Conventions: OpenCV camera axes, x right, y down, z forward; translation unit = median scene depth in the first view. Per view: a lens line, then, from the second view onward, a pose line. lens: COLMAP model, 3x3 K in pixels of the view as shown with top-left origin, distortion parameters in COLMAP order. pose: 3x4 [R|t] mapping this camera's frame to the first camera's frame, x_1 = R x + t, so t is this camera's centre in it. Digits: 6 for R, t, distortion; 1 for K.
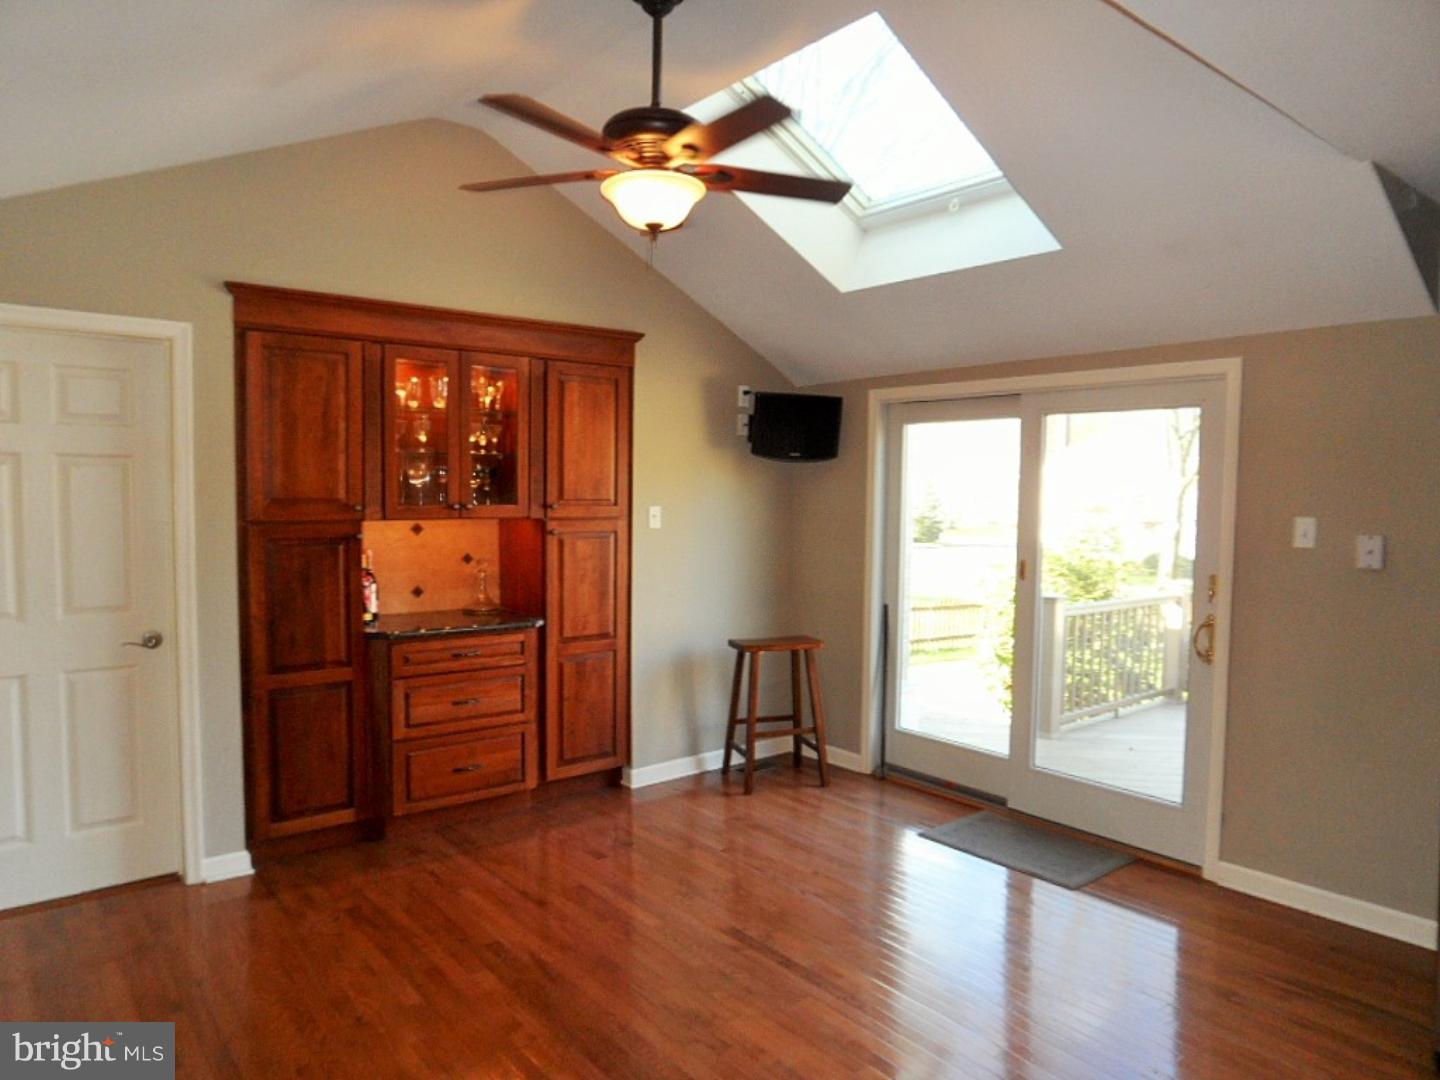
lens RADIAL K [[955.6, 0, 720.0], [0, 955.6, 532.2], [0, 0, 1]] dist [-0.021442, 0.017314]
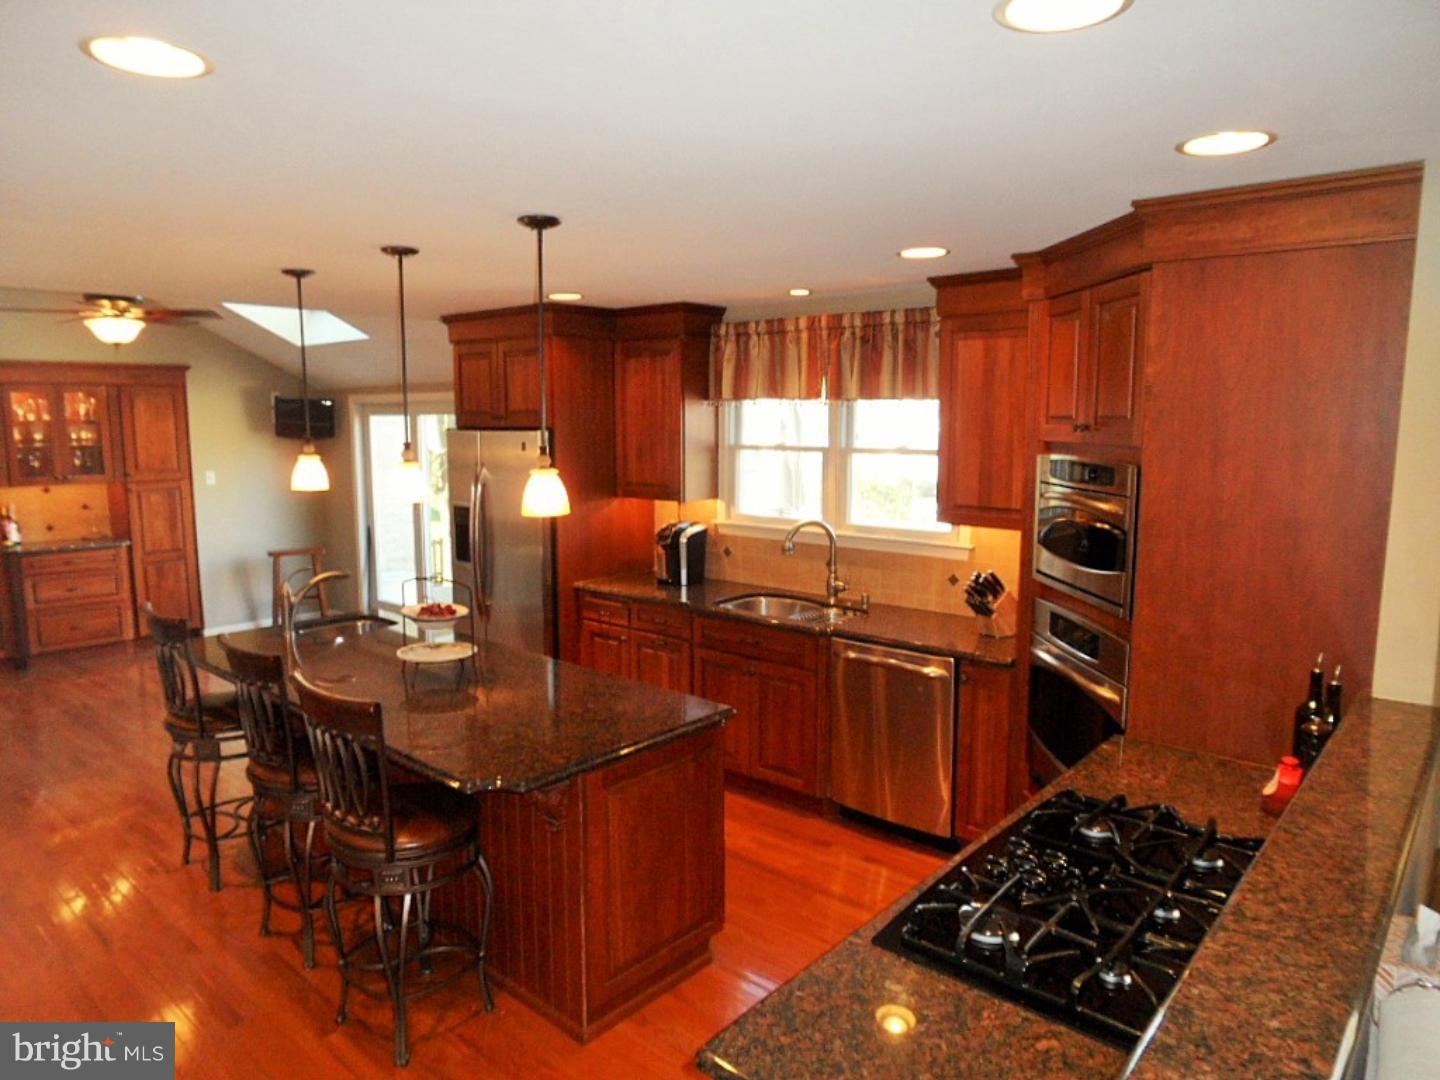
lens RADIAL K [[955.6, 0, 711.7], [0, 955.6, 546.5], [0, 0, 1]] dist [-0.021442, 0.017314]
pose [[0.986079, -0.036713, 0.162175, 0.576955], [0.022324, 0.995721, 0.089673, -0.028196], [-0.164773, -0.084804, 0.982679, -0.853576]]
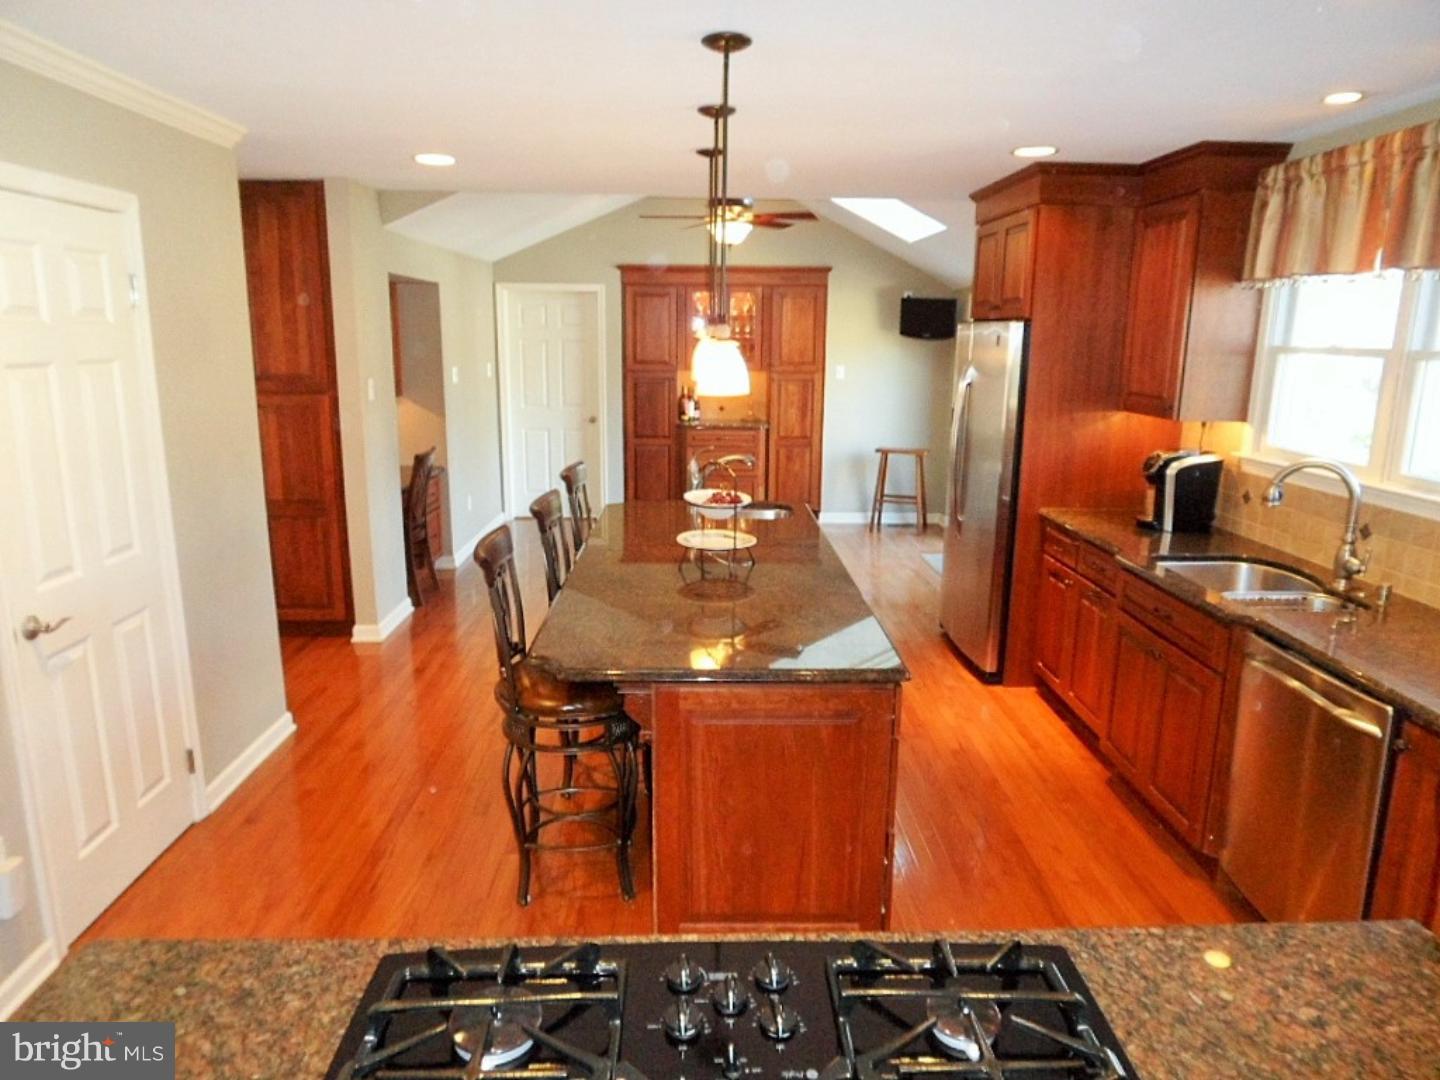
lens RADIAL K [[955.6, 0, 730.1], [0, 955.6, 550.5], [0, 0, 1]] dist [-0.021442, 0.017314]
pose [[0.800917, 0.131376, -0.584185, 0.949245], [-0.030099, 0.983233, 0.179852, -0.004737], [0.598018, -0.126463, 0.791442, -0.630786]]
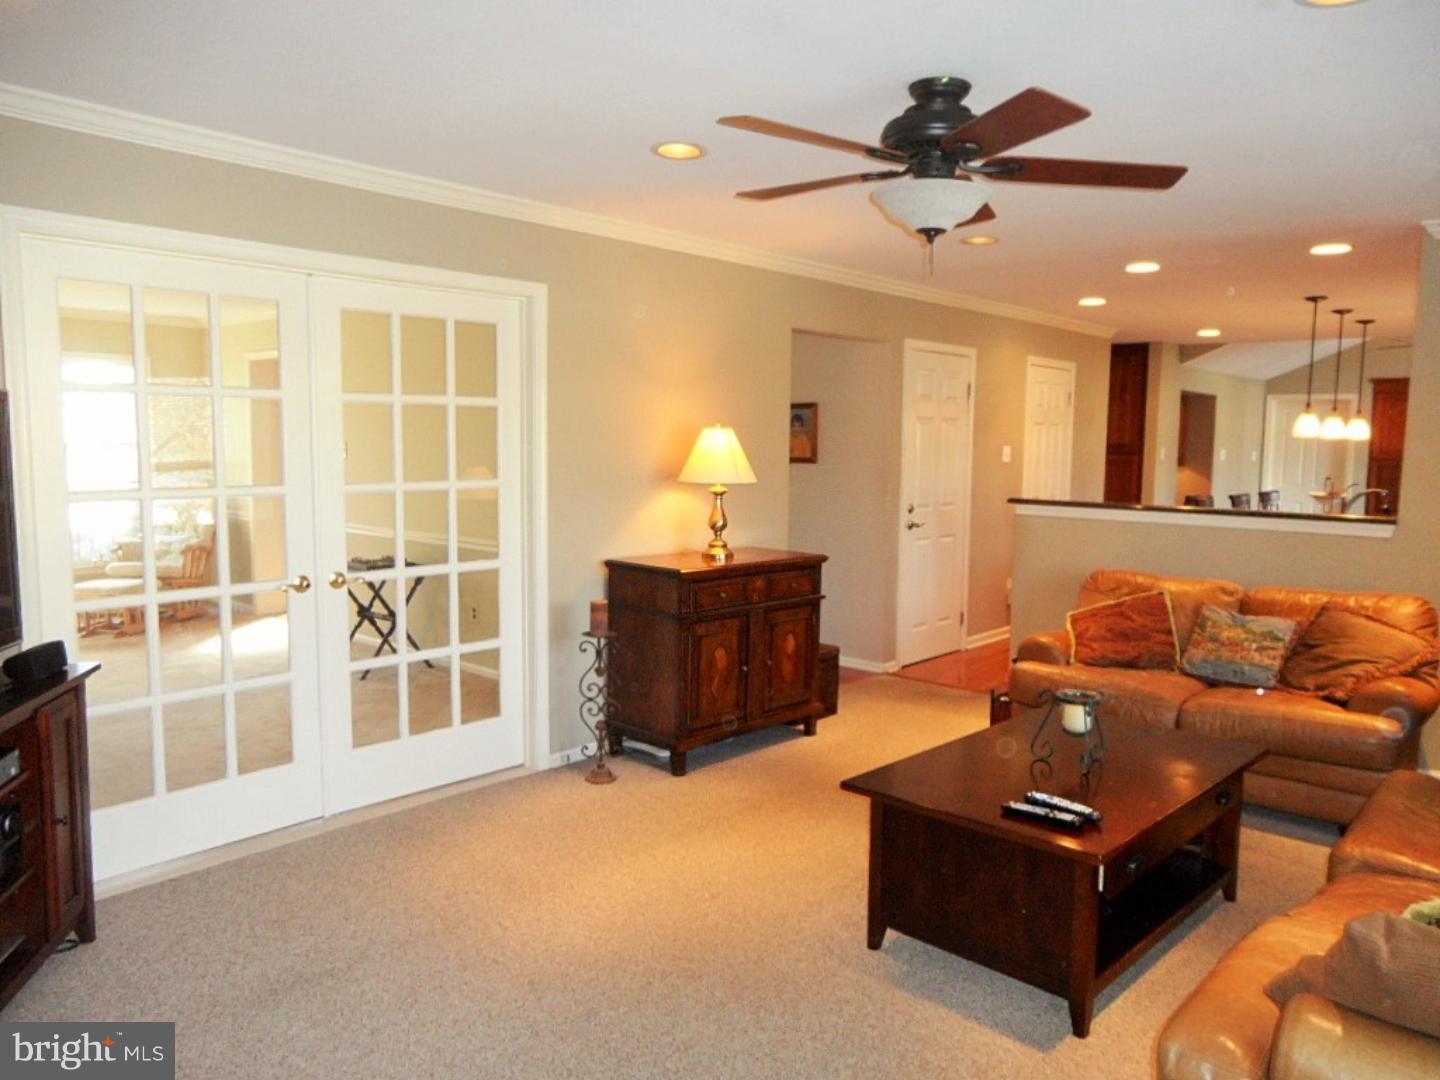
lens RADIAL K [[1031.3, 0, 712.3], [0, 1031.3, 542.8], [0, 0, 1]] dist [0.002065, 0.001266]
pose [[0.144999, 0.082196, -0.986012, 2.040960], [-0.059668, 0.995456, 0.074208, 0.114591], [0.987631, 0.048073, 0.149245, -1.274878]]
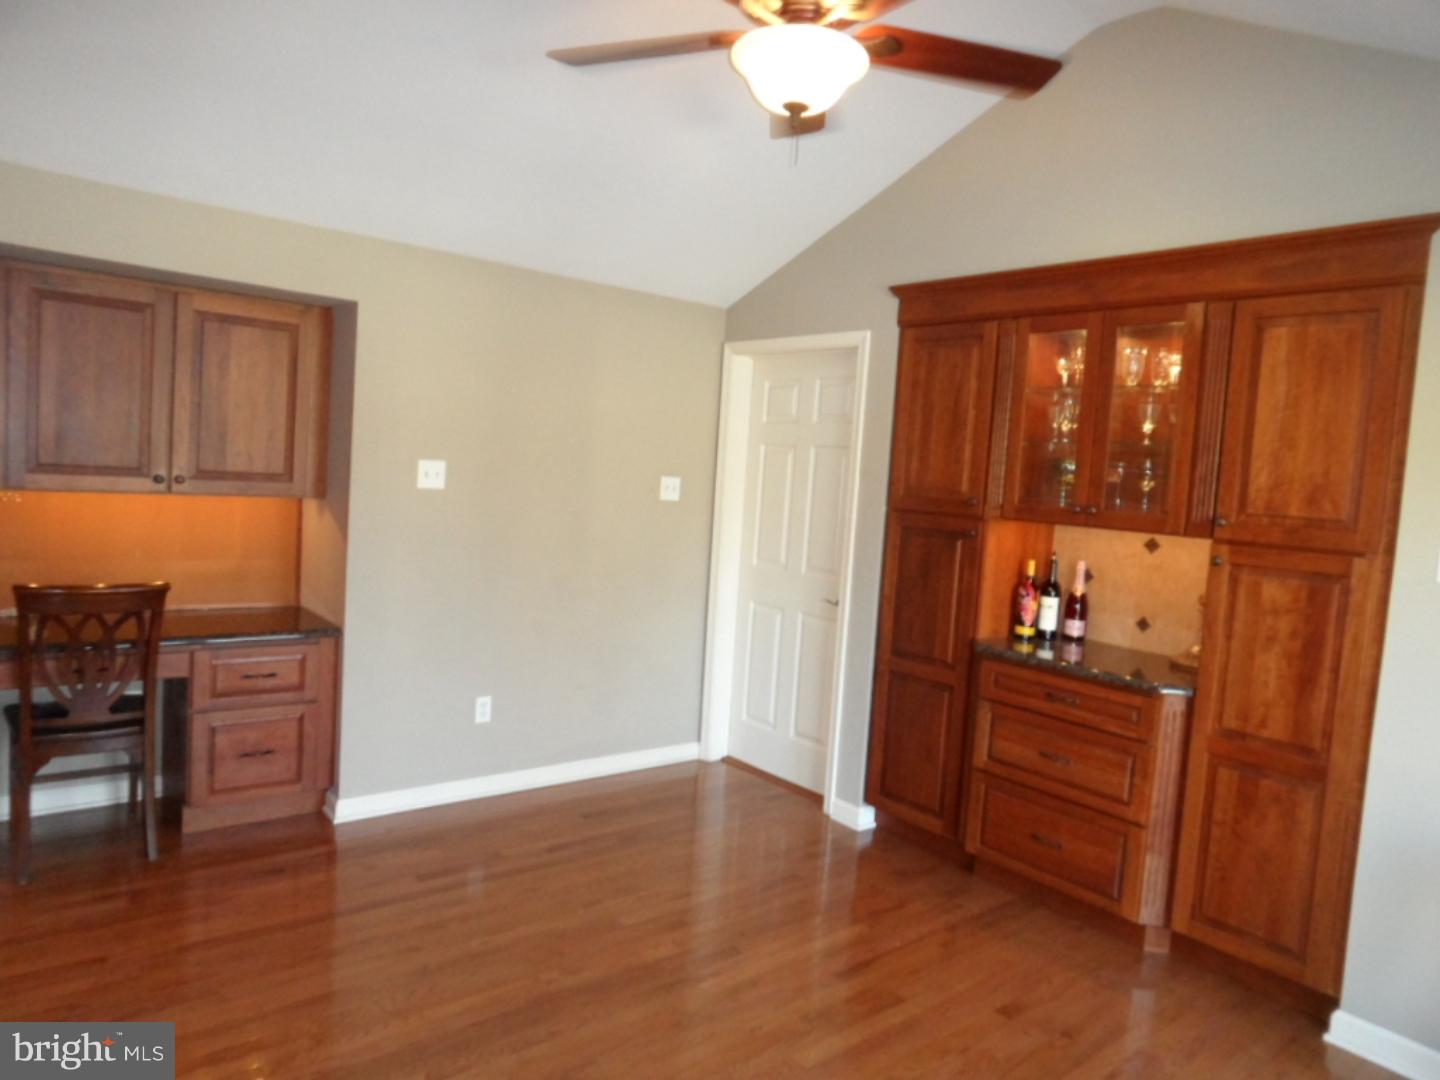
lens RADIAL K [[955.6, 0, 724.5], [0, 955.6, 535.4], [0, 0, 1]] dist [-0.021442, 0.017314]
pose [[0.013908, 0.058411, -0.998196, 0.487436], [-0.114705, 0.991795, 0.056438, -0.016226], [0.993302, 0.113713, 0.020494, 0.672533]]
